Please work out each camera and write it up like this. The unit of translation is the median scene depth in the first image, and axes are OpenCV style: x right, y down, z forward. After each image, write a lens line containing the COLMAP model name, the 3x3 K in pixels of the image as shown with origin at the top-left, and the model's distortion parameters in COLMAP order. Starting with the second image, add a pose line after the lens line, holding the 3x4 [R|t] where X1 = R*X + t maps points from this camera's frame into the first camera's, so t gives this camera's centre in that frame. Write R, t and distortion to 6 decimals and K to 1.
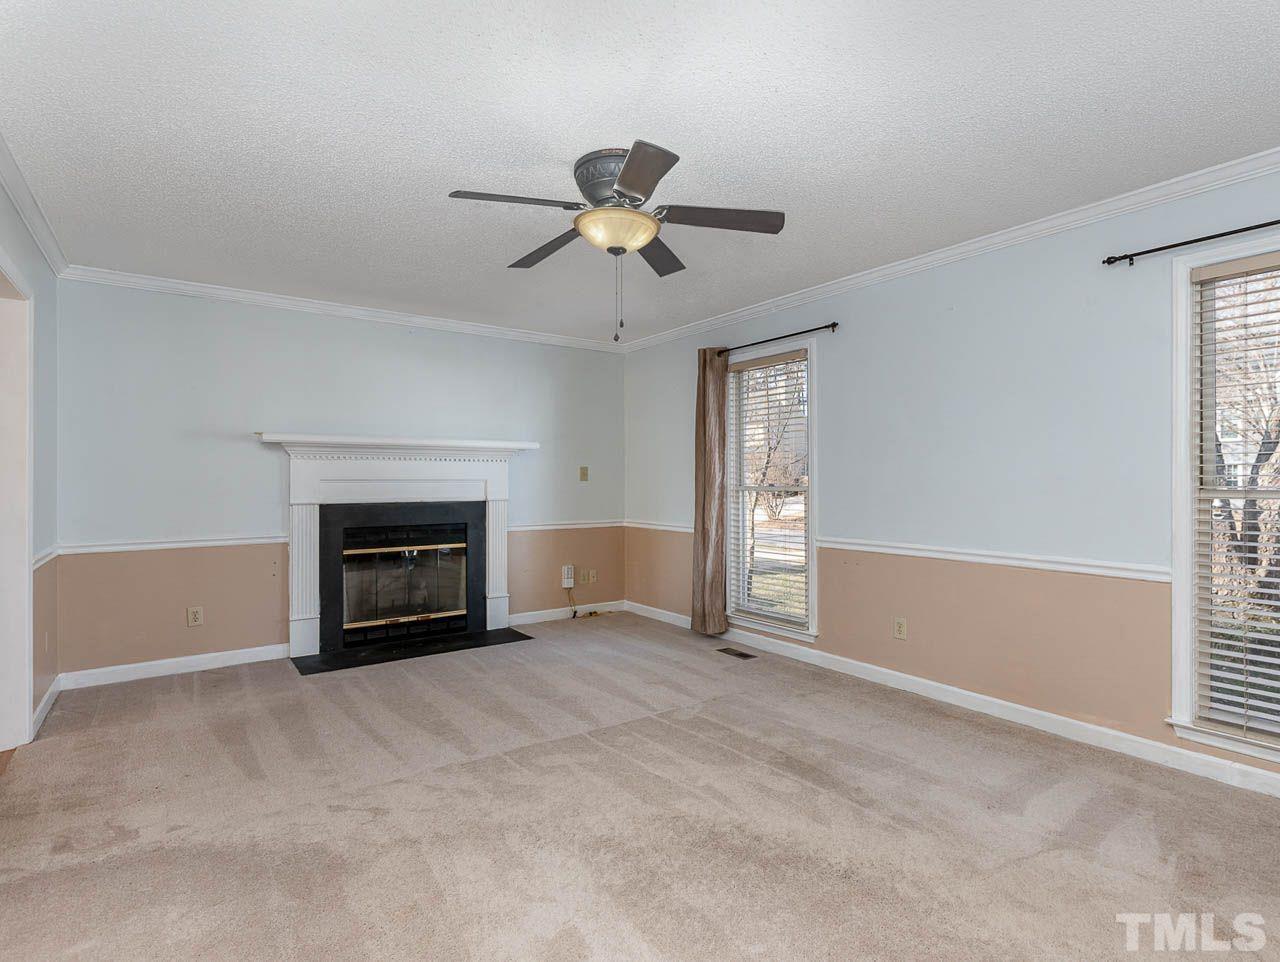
lens RADIAL K [[641.3, 0, 636.0], [0, 641.3, 484.8], [0, 0, 1]] dist [-0.002783, -0.000087]
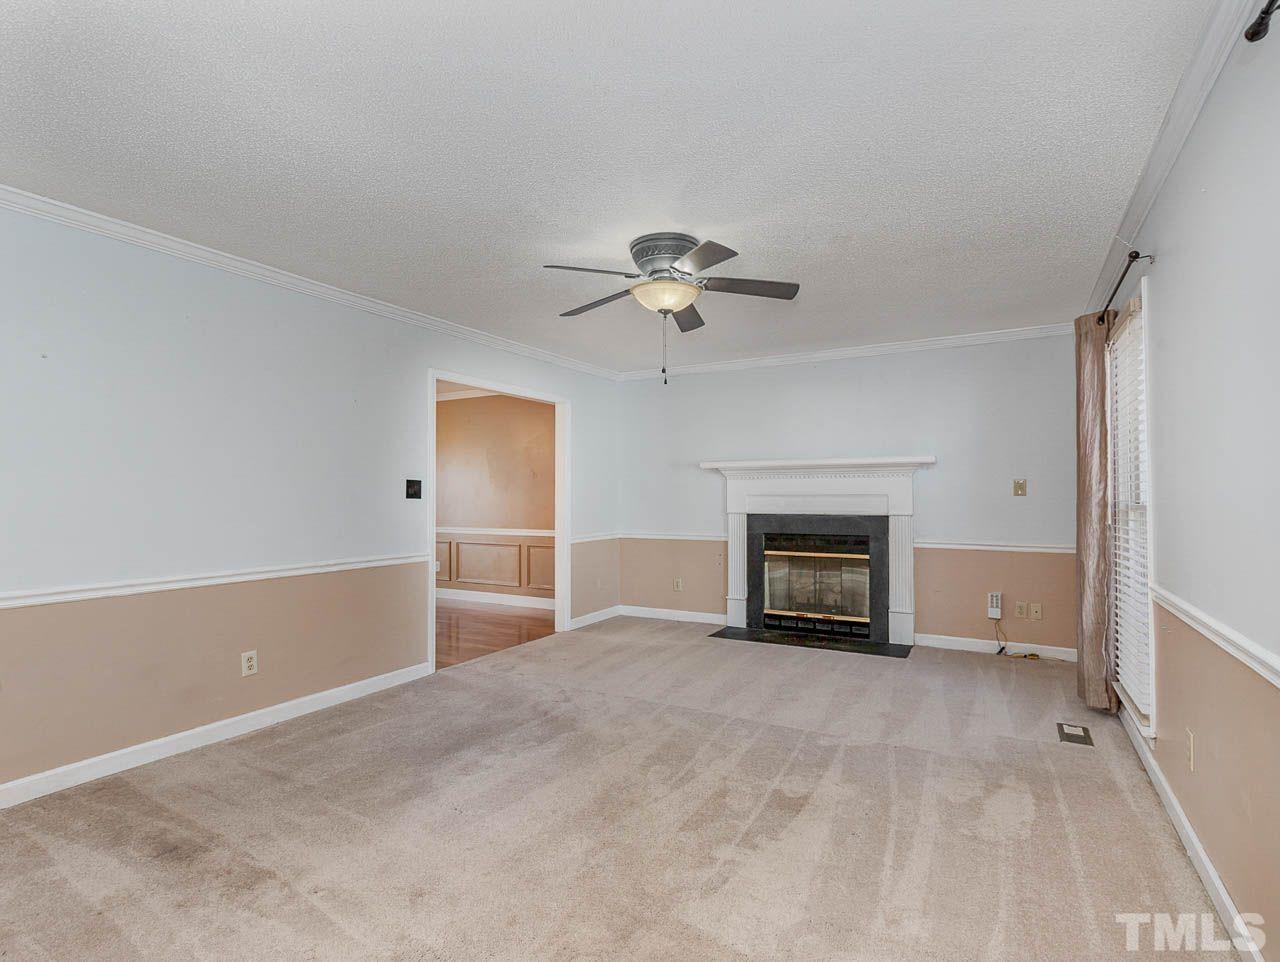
lens RADIAL K [[641.3, 0, 636.0], [0, 641.3, 484.8], [0, 0, 1]] dist [-0.002783, -0.000087]
pose [[0.423209, -0.014300, -0.905919, 0.570627], [-0.002067, 0.999858, -0.016749, -0.005921], [0.906030, 0.008961, 0.423119, 0.226199]]
